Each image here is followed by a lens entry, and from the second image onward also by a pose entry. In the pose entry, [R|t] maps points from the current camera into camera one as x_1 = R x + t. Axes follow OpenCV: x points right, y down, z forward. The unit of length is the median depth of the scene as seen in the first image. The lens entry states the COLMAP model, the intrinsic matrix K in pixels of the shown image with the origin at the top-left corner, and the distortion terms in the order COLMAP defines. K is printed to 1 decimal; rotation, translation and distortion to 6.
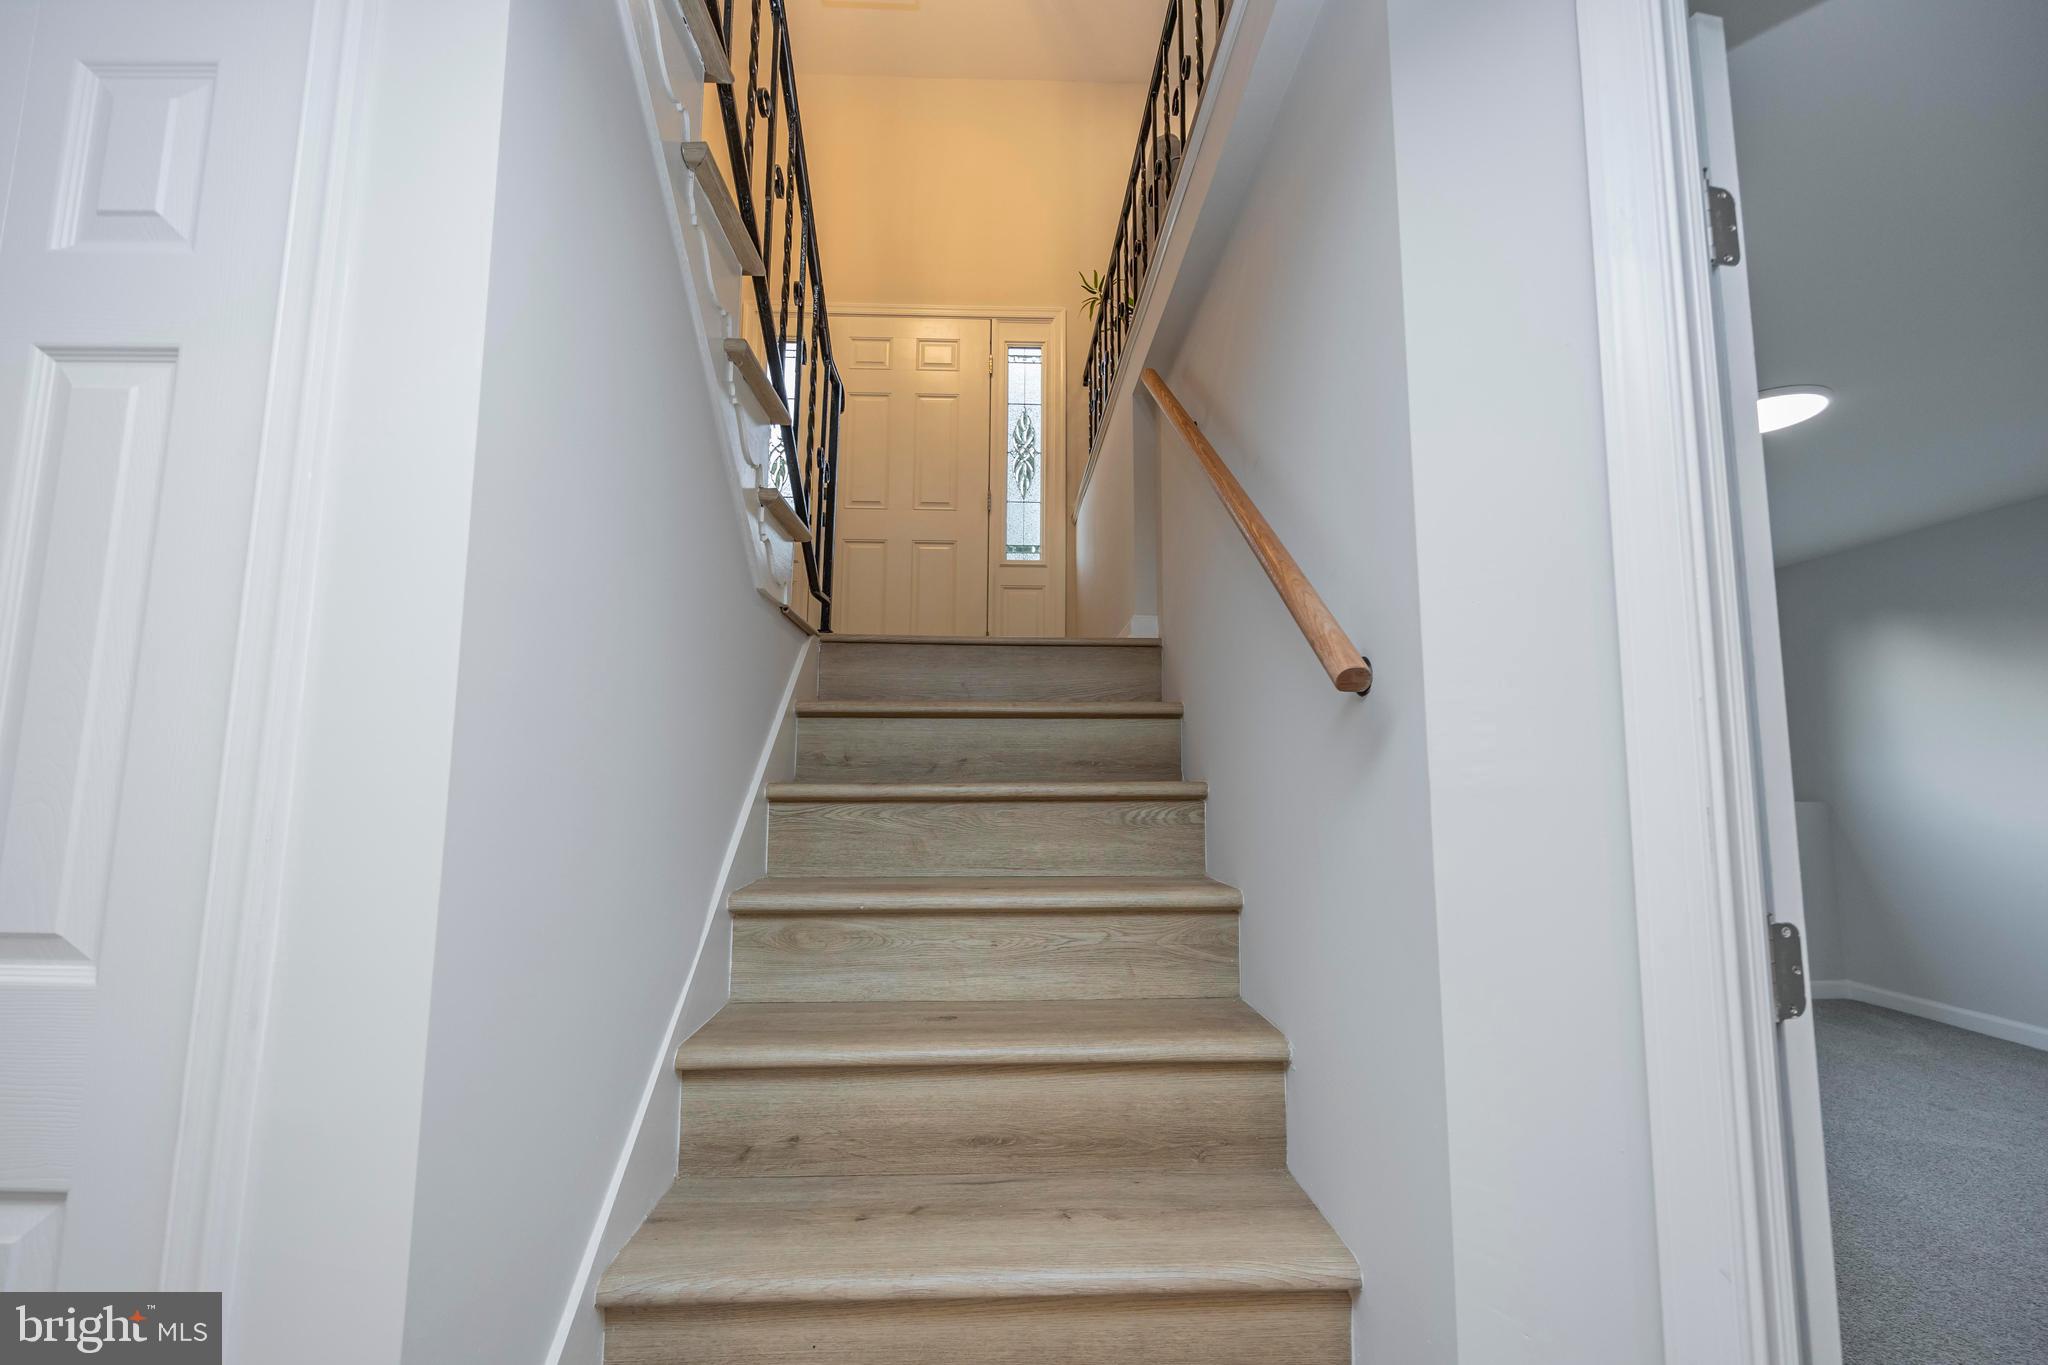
lens RADIAL K [[819.4, 0, 1021.4], [0, 819.4, 687.5], [0, 0, 1]] dist [0.000653, -0.000310]
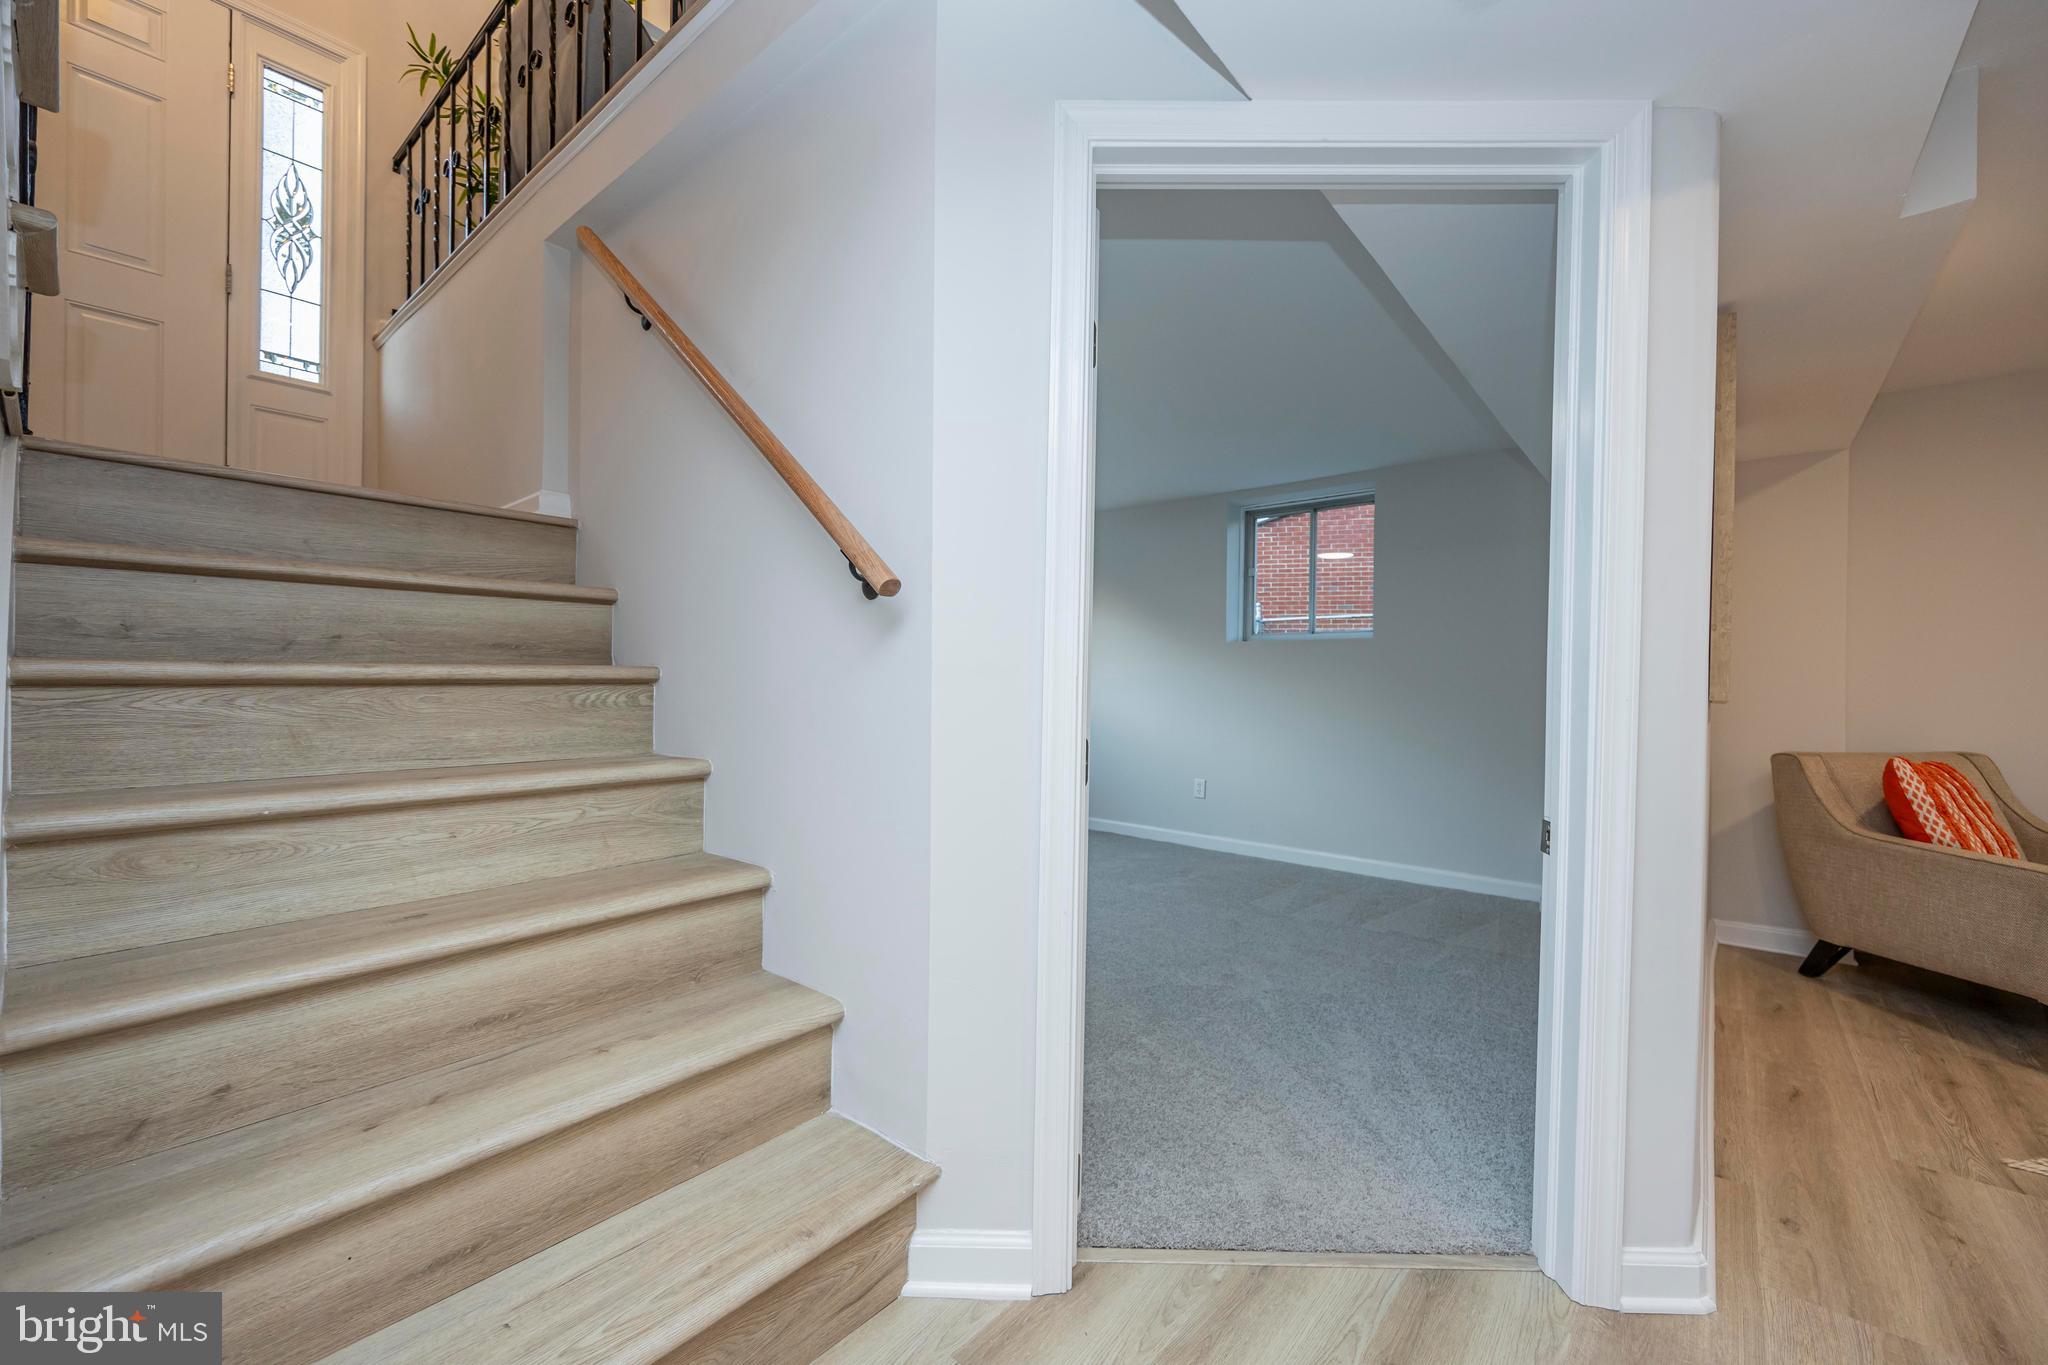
lens RADIAL K [[819.4, 0, 1021.4], [0, 819.4, 687.5], [0, 0, 1]] dist [0.000653, -0.000310]
pose [[0.665356, -0.004263, 0.746514, -0.295832], [-0.086913, 0.992741, 0.083133, 0.015203], [-0.741450, -0.120194, 0.660155, -0.063899]]
